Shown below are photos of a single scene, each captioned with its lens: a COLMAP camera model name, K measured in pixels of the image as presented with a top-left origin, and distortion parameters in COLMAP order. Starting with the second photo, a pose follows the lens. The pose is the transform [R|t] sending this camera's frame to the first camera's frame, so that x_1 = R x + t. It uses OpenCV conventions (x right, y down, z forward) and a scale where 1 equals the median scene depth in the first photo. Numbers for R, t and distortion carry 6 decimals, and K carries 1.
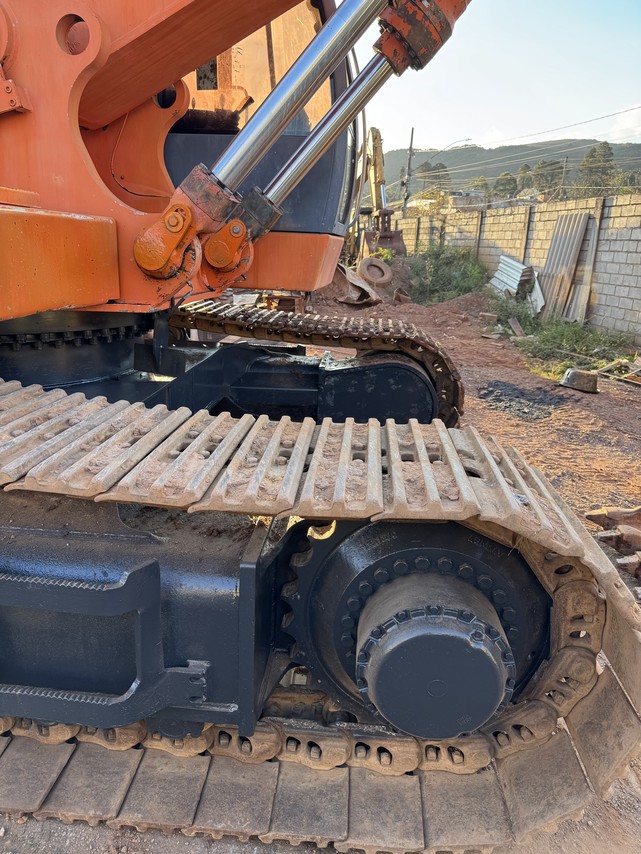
lens RADIAL K [[601.7, 0, 320.5], [0, 601.7, 427.0], [0, 0, 1]] dist [0.049026, -0.049374]
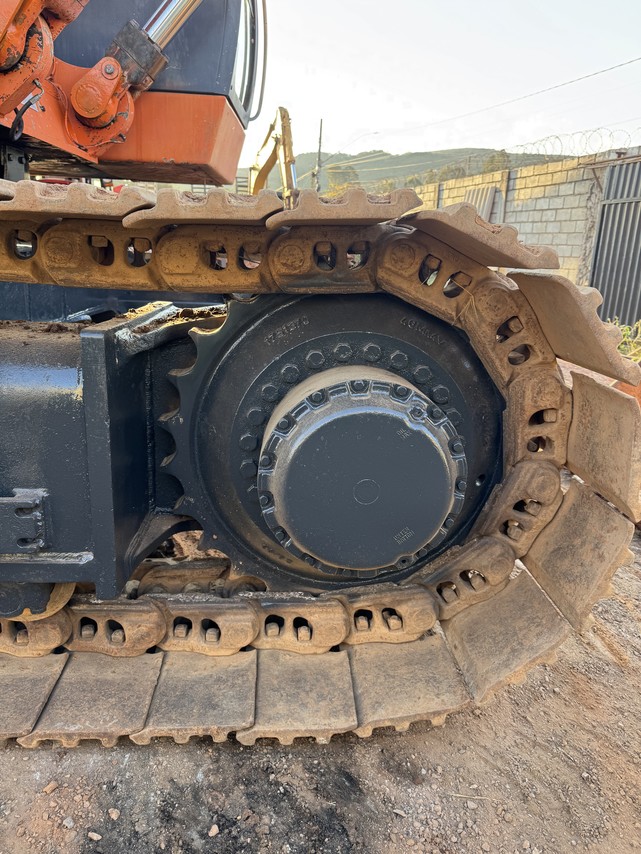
lens RADIAL K [[601.7, 0, 320.5], [0, 601.7, 427.0], [0, 0, 1]] dist [0.049026, -0.049374]
pose [[0.990772, -0.033062, 0.131441, 0.035986], [0.034572, 0.999360, -0.009224, 0.299556], [-0.131052, 0.013683, 0.991281, 0.237115]]
